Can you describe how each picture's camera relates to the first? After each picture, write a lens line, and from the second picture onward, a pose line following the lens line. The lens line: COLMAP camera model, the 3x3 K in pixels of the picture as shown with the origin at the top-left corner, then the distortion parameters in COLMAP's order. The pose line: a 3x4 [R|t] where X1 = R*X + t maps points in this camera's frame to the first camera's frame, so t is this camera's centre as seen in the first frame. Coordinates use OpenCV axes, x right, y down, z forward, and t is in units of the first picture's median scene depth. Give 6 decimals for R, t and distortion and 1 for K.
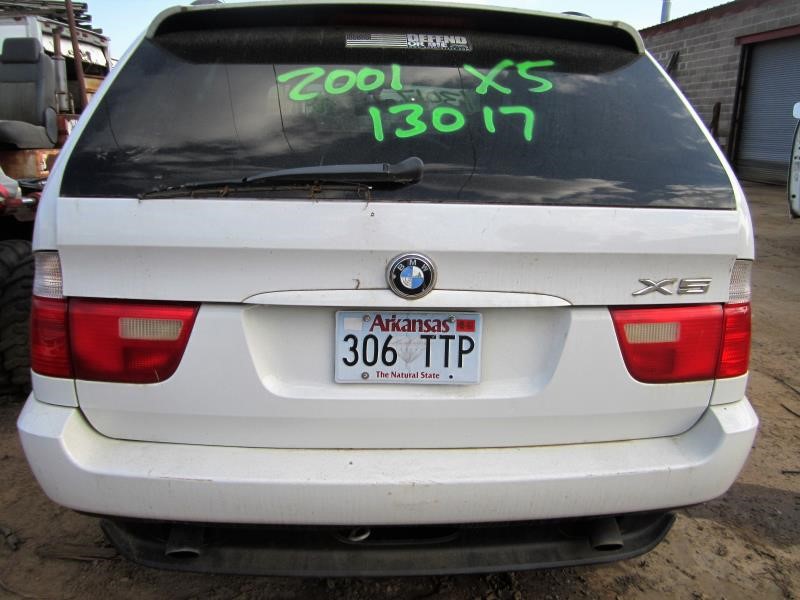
lens RADIAL K [[663.8, 0, 399.2], [0, 663.8, 298.8], [0, 0, 1]] dist [-0.036654, -0.005814]
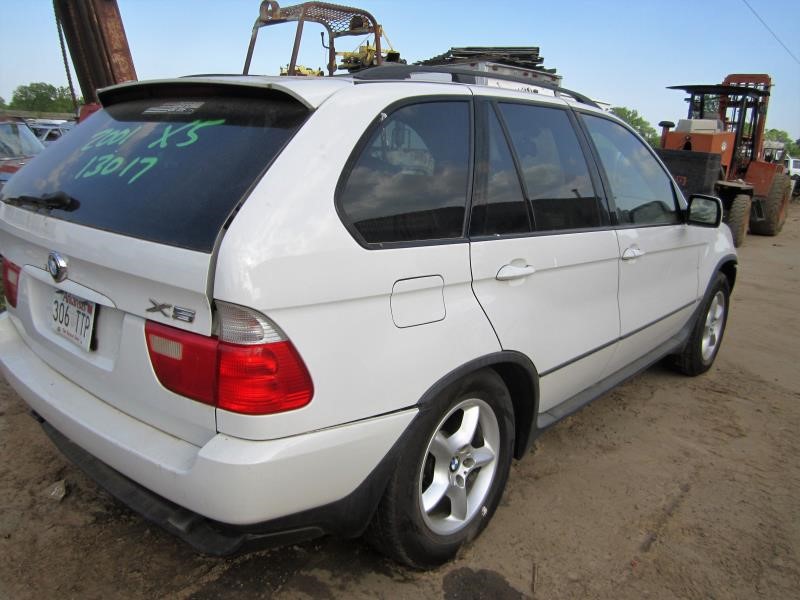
lens RADIAL K [[663.8, 0, 399.3], [0, 663.8, 301.3], [0, 0, 1]] dist [-0.036654, -0.005814]
pose [[0.710609, 0.178012, -0.680695, 1.522830], [-0.205022, 0.977869, 0.041695, -0.170501], [0.673053, 0.109929, 0.731379, 0.410658]]
